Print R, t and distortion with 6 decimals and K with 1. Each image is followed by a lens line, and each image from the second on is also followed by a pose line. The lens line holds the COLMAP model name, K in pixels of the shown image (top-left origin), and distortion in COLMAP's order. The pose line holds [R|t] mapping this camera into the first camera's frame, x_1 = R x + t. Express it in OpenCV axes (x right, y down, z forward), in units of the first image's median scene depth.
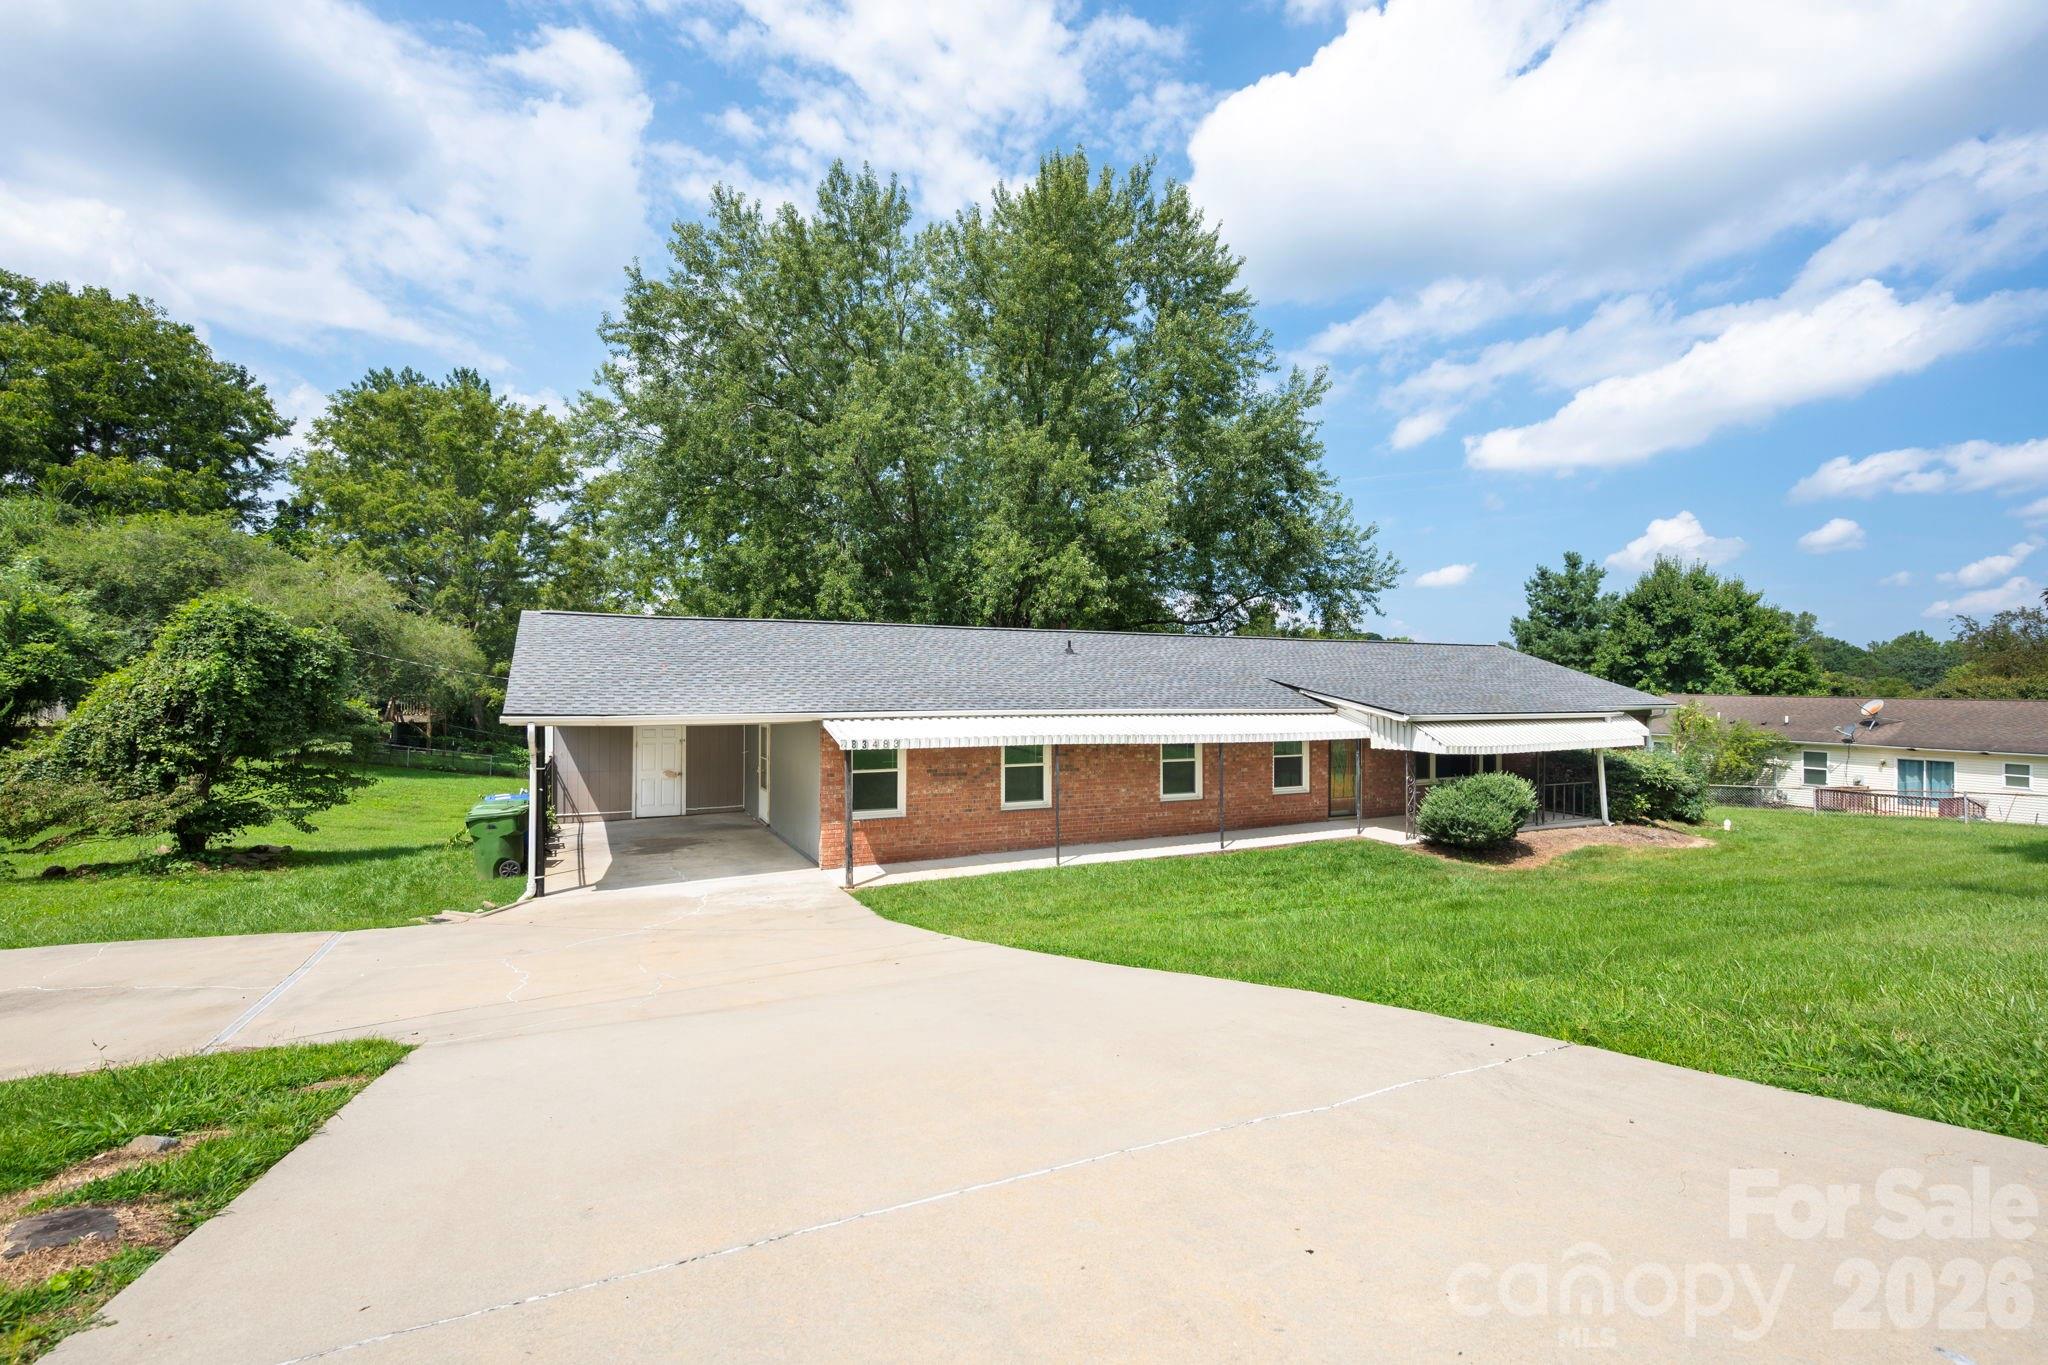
lens RADIAL K [[972.6, 0, 1025.6], [0, 972.6, 683.4], [0, 0, 1]] dist [-0.001989, -0.000472]
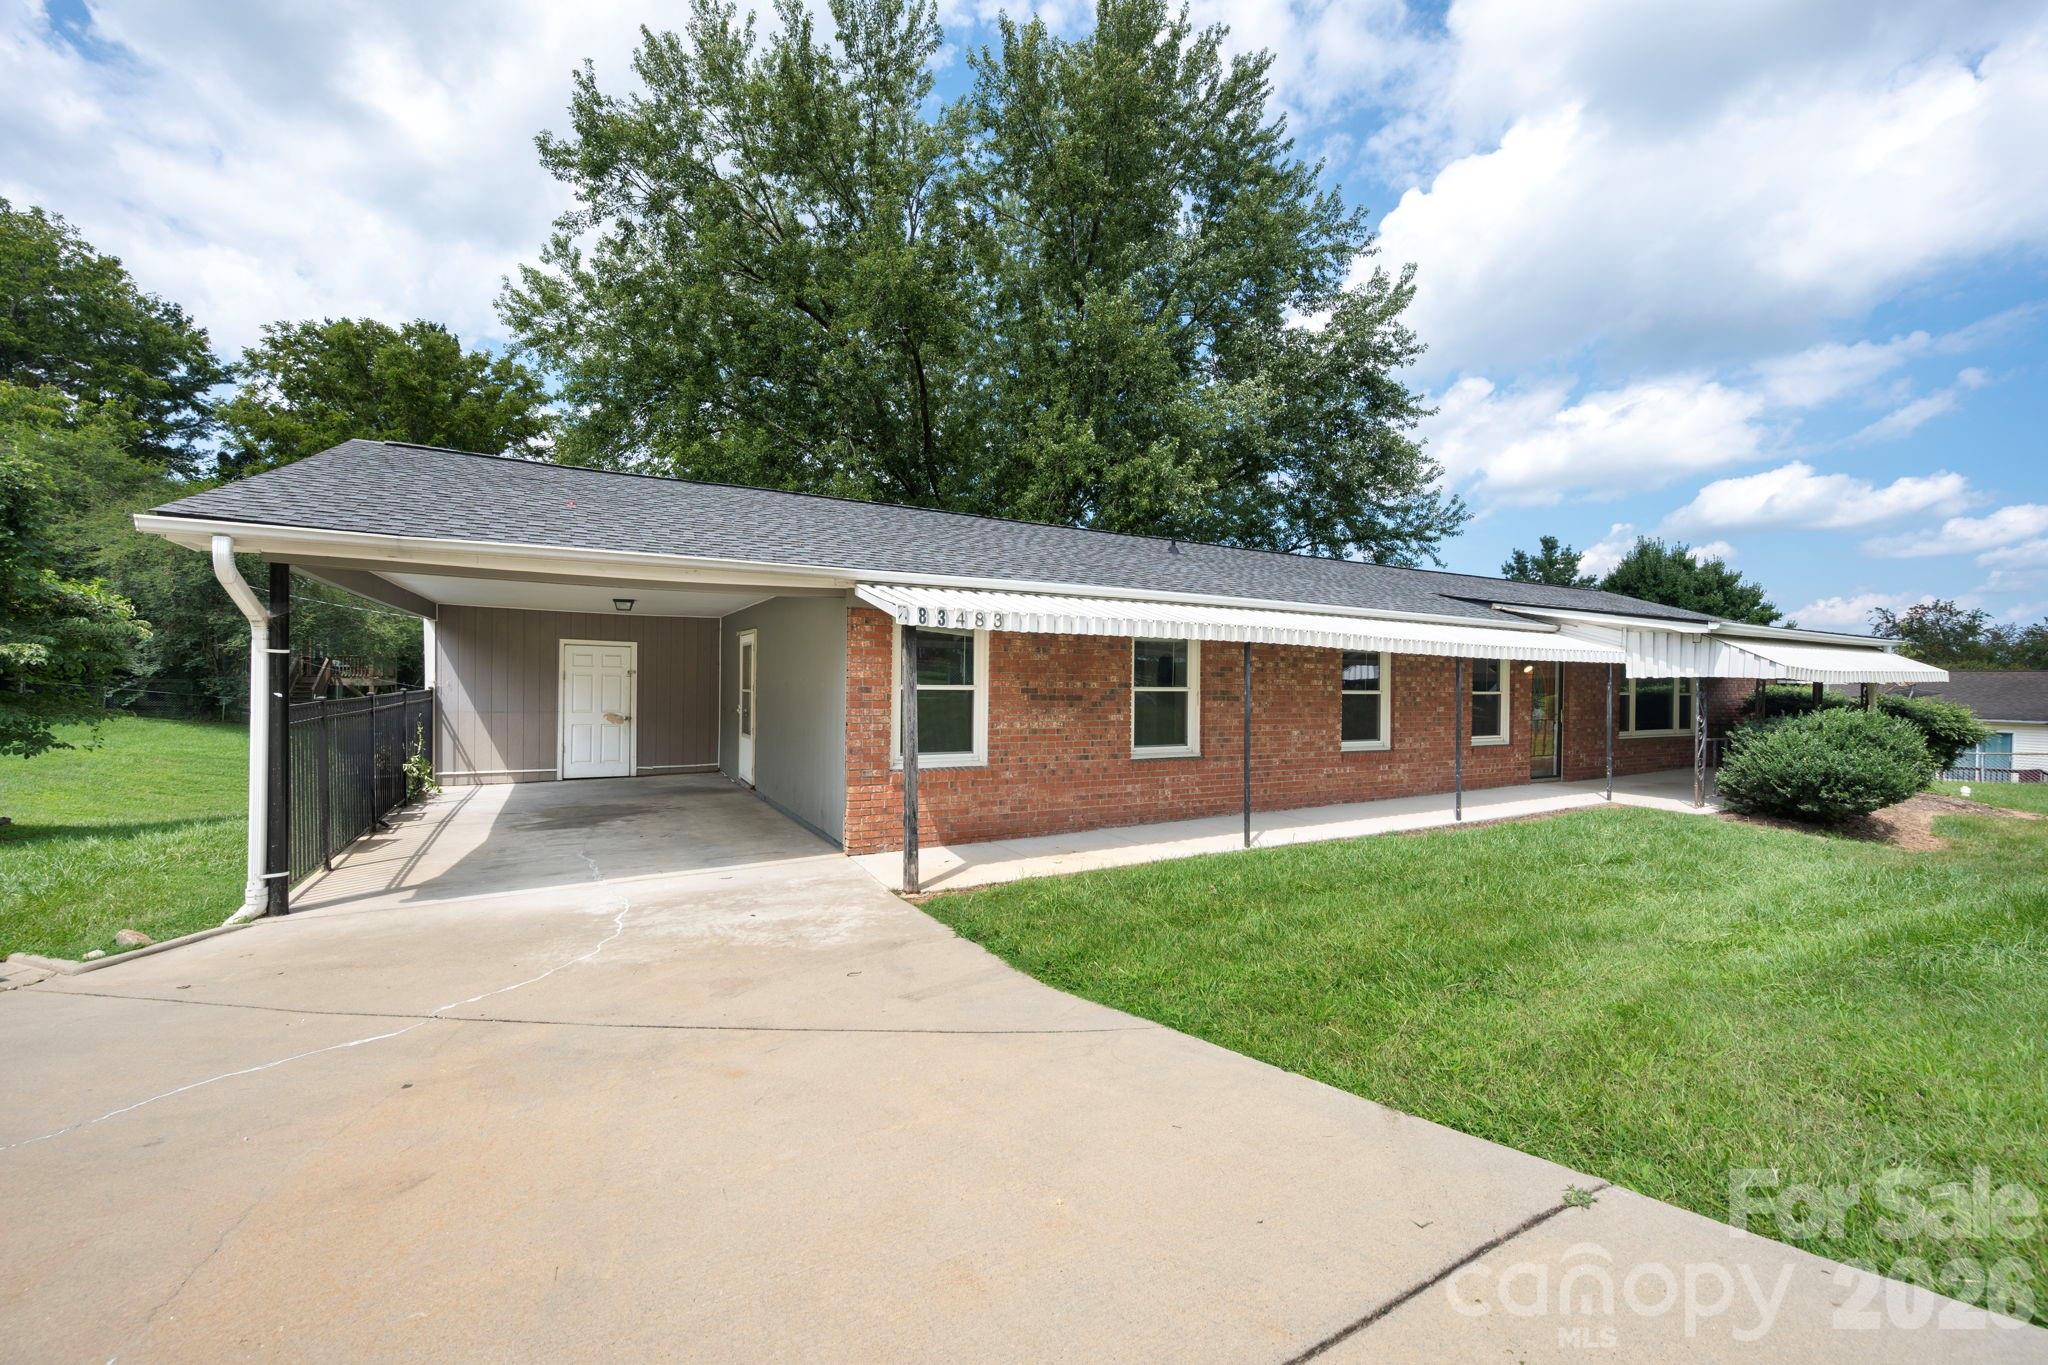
lens RADIAL K [[803.1, 0, 1022.9], [0, 803.1, 679.4], [0, 0, 1]] dist [-0.000819, -0.000170]
pose [[0.997567, 0.011626, 0.068745, -0.111369], [-0.010728, 0.999852, -0.013416, 0.073886], [-0.068891, 0.012645, 0.997544, 0.411727]]
